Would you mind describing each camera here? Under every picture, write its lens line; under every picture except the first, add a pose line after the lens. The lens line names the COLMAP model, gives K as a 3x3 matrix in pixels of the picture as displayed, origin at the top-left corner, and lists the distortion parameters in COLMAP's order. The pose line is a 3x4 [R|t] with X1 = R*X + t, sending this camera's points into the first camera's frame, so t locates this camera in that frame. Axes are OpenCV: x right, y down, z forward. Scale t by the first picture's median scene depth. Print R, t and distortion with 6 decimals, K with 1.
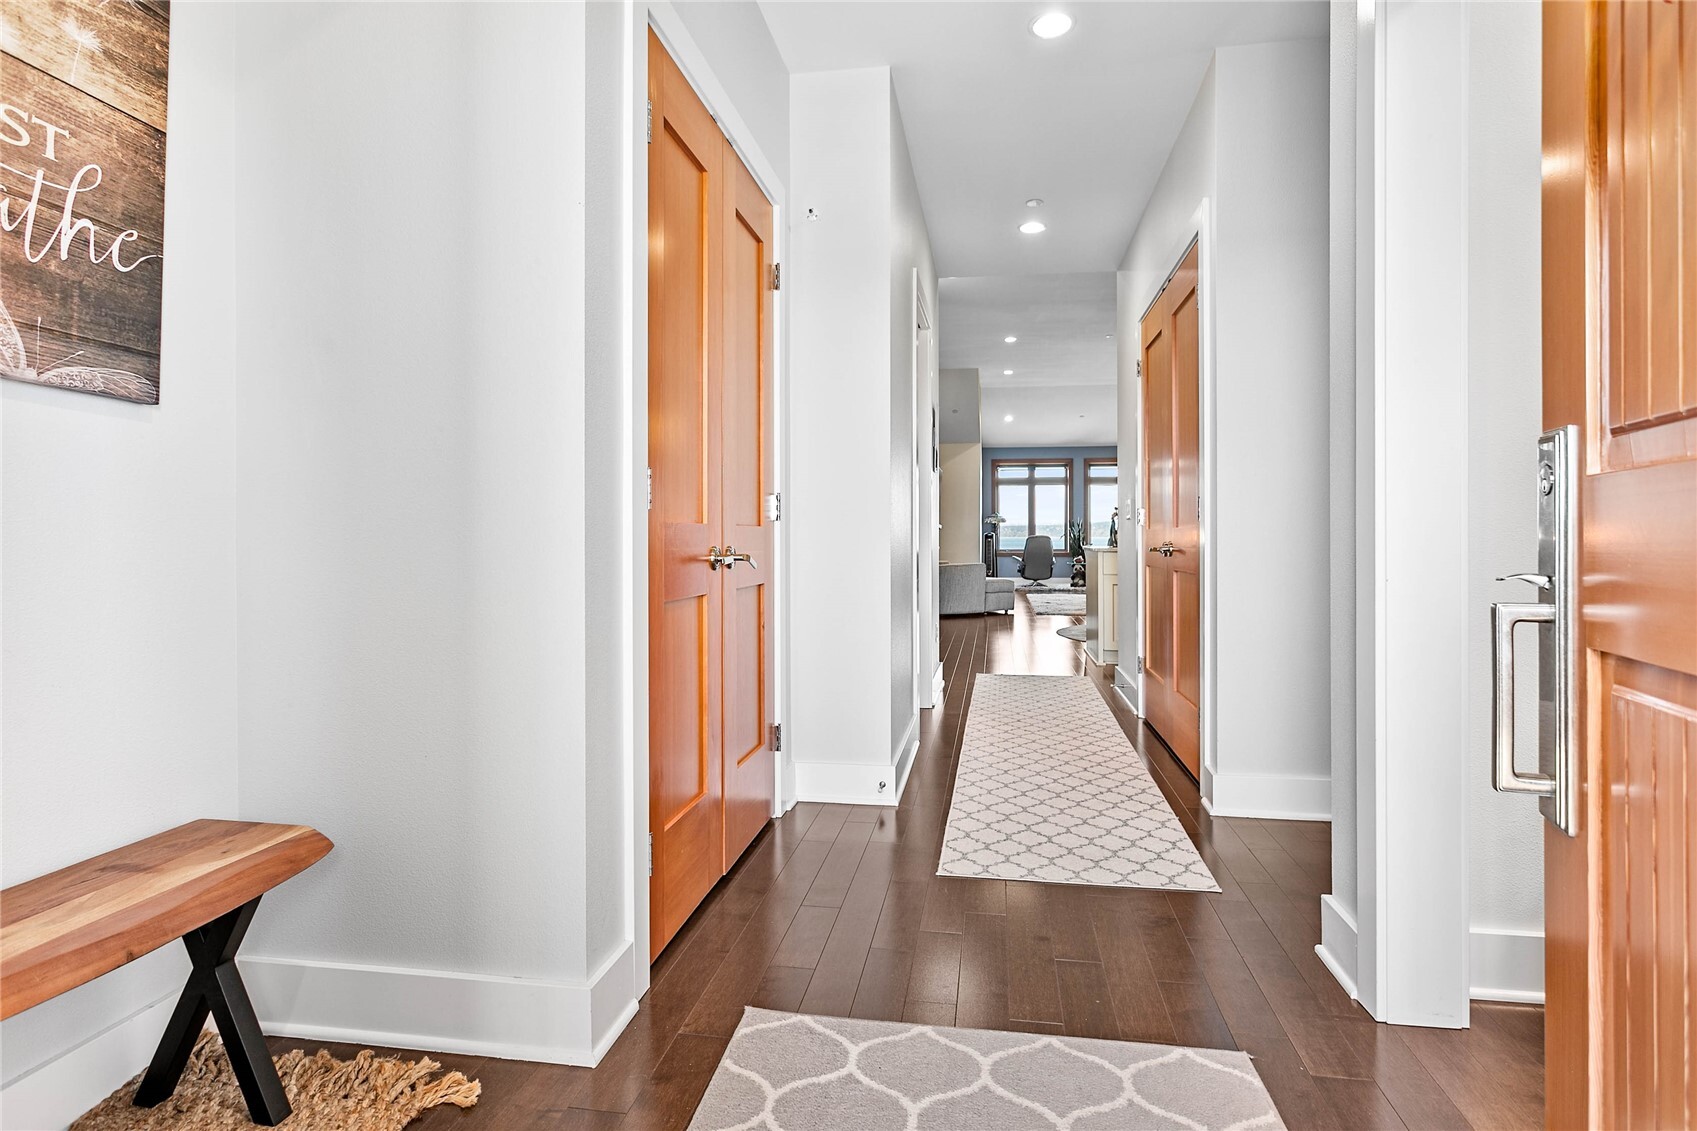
lens RADIAL K [[926.9, 0, 841.1], [0, 926.9, 532.2], [0, 0, 1]] dist [0.004205, -0.001258]
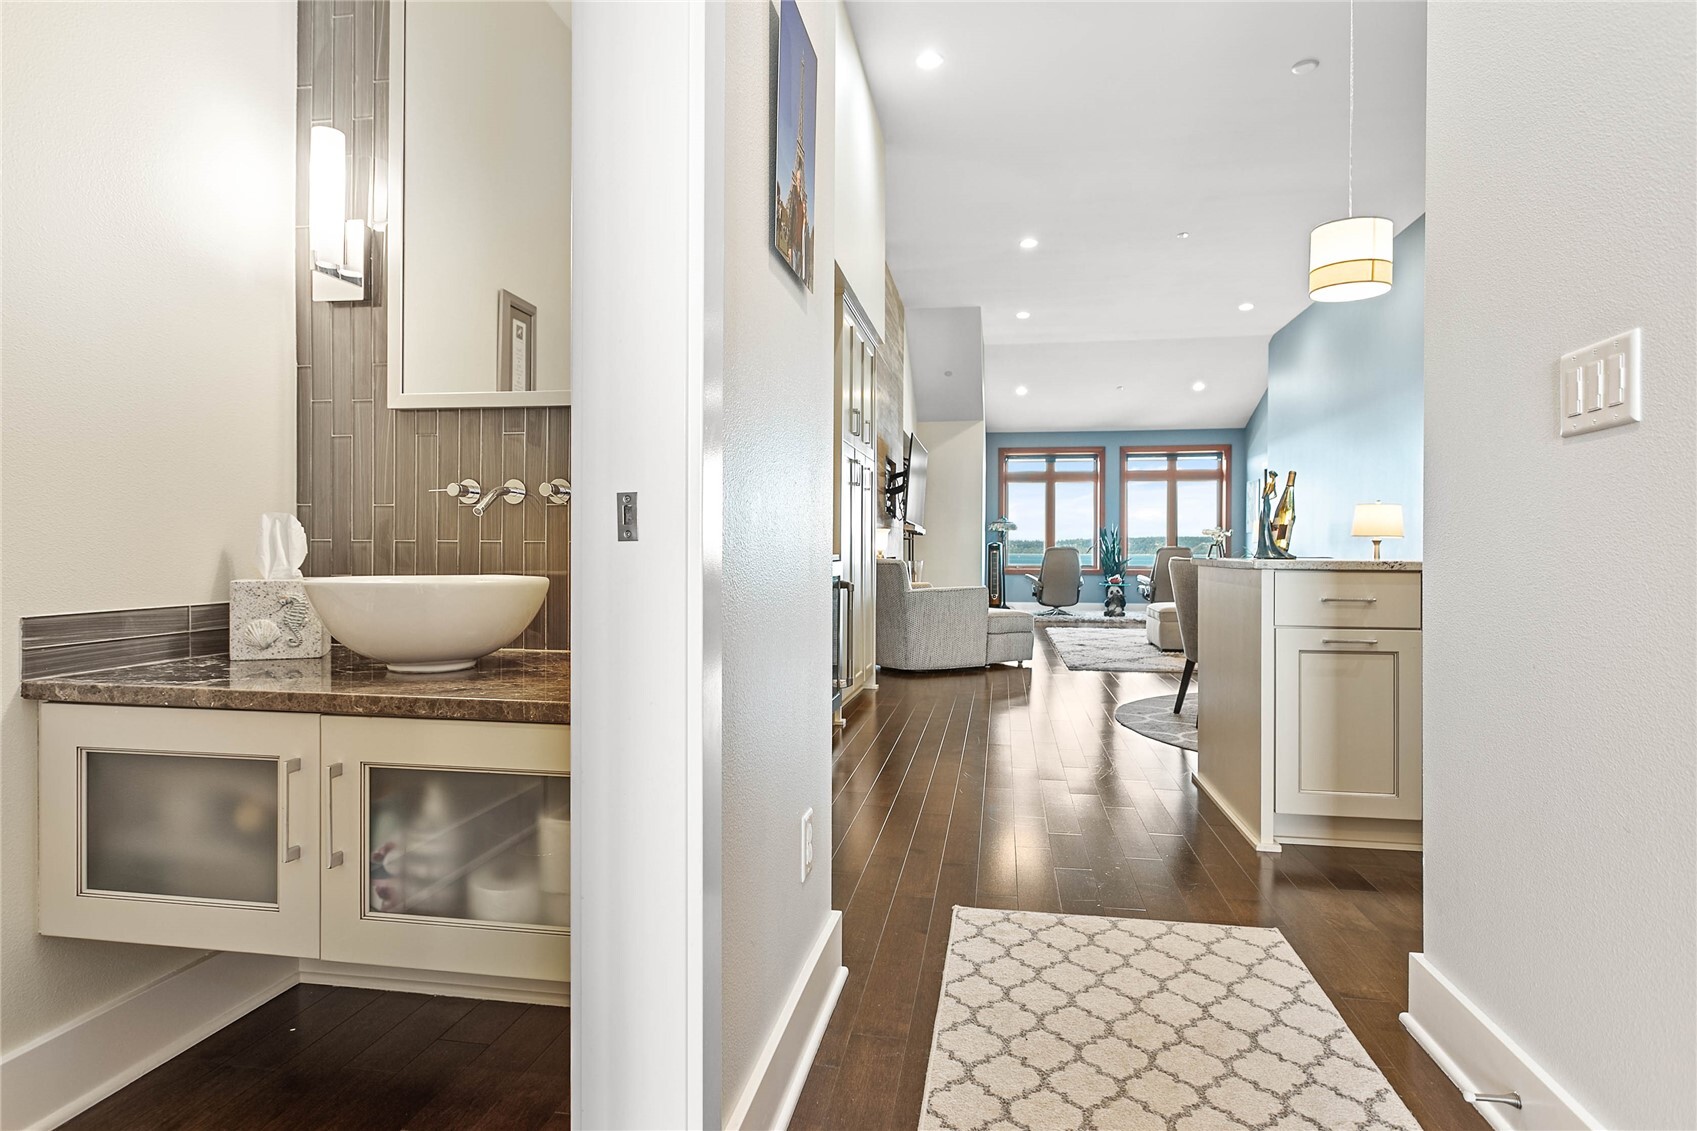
lens RADIAL K [[926.9, 0, 846.1], [0, 926.9, 554.2], [0, 0, 1]] dist [0.004205, -0.001258]
pose [[0.999980, 0.006125, -0.001535, 0.039228], [-0.006109, 0.999934, 0.009718, 0.002968], [0.001594, -0.009709, 0.999952, 0.241169]]
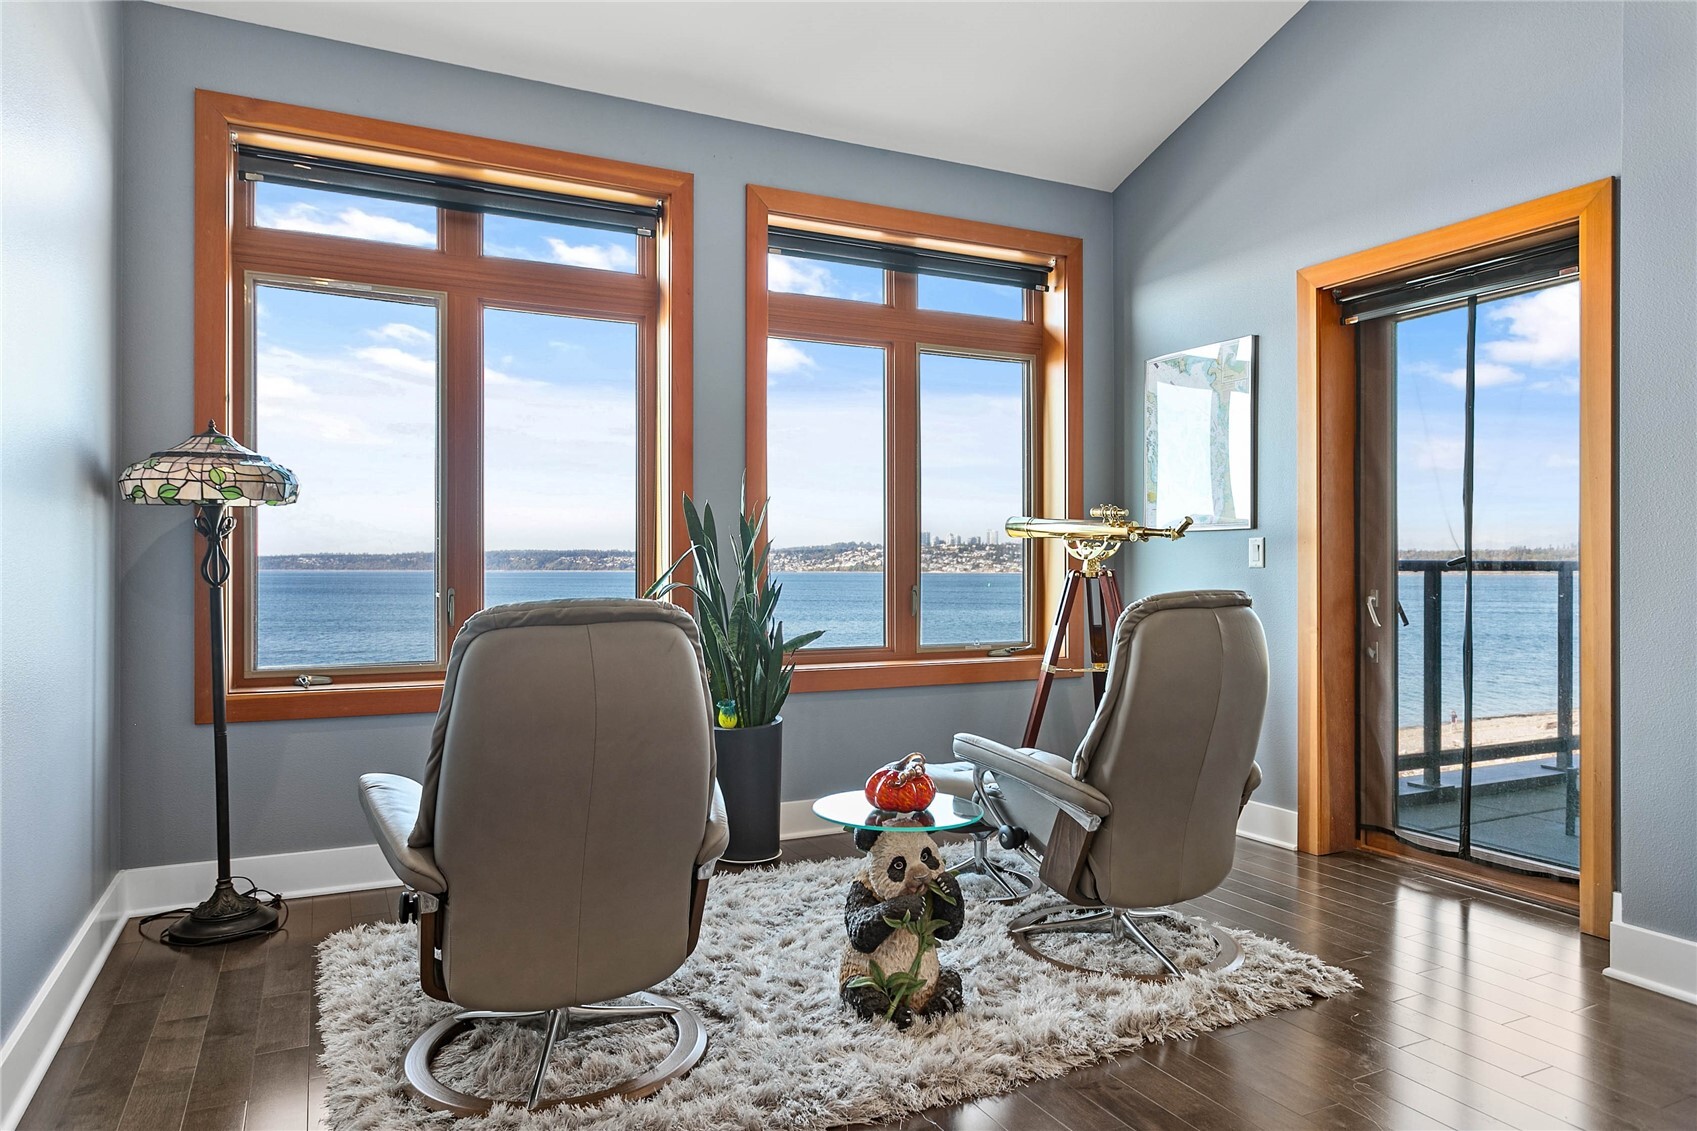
lens RADIAL K [[1065.9, 0, 850.7], [0, 1065.9, 572.5], [0, 0, 1]] dist [-0.002465, 0.000028]
pose [[0.808334, 0.005346, 0.588700, 0.152876], [-0.011002, 0.999921, 0.006026, -0.000506], [-0.588622, -0.011348, 0.808329, 0.827646]]
